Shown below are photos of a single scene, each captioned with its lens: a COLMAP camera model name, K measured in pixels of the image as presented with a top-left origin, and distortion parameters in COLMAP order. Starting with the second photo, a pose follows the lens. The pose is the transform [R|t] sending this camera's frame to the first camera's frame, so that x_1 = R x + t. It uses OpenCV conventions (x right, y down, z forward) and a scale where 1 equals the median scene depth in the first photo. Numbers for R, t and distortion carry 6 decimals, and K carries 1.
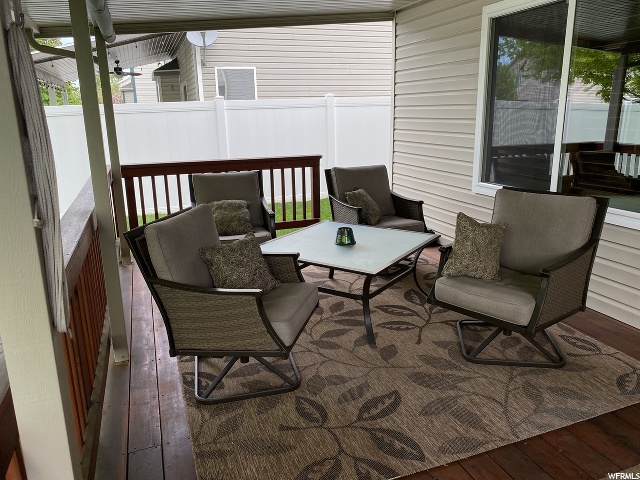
lens RADIAL K [[483.6, 0, 316.8], [0, 483.6, 239.0], [0, 0, 1]] dist [0.059245, -0.072966]
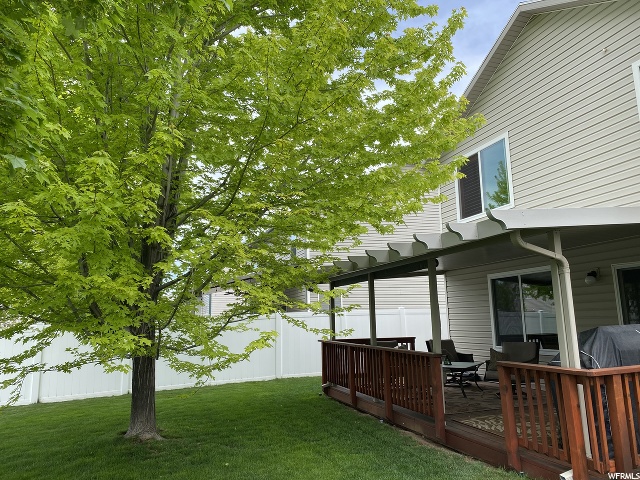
lens RADIAL K [[483.6, 0, 316.8], [0, 483.6, 239.0], [0, 0, 1]] dist [0.059245, -0.072966]
pose [[0.999752, 0.002547, -0.022121, -0.374319], [-0.011386, 0.912206, -0.409573, 0.302135], [0.019136, 0.409724, 0.912009, -1.068453]]
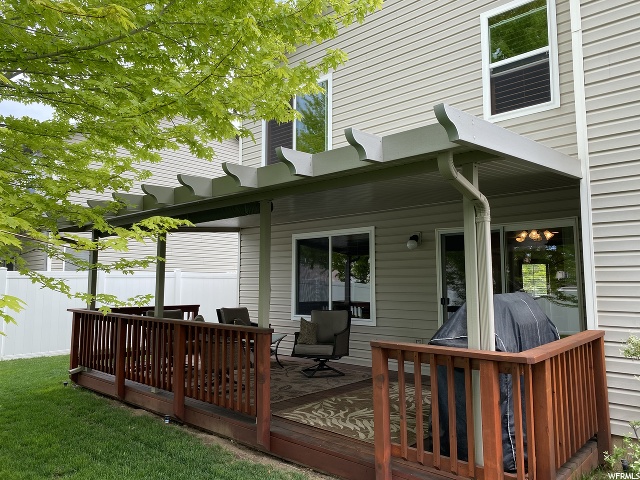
lens RADIAL K [[483.6, 0, 316.8], [0, 483.6, 239.0], [0, 0, 1]] dist [0.059245, -0.072966]
pose [[0.888384, 0.073197, 0.453229, -0.428688], [0.088987, 0.941033, -0.326403, 0.205230], [-0.450395, 0.330303, 0.829484, -0.667118]]
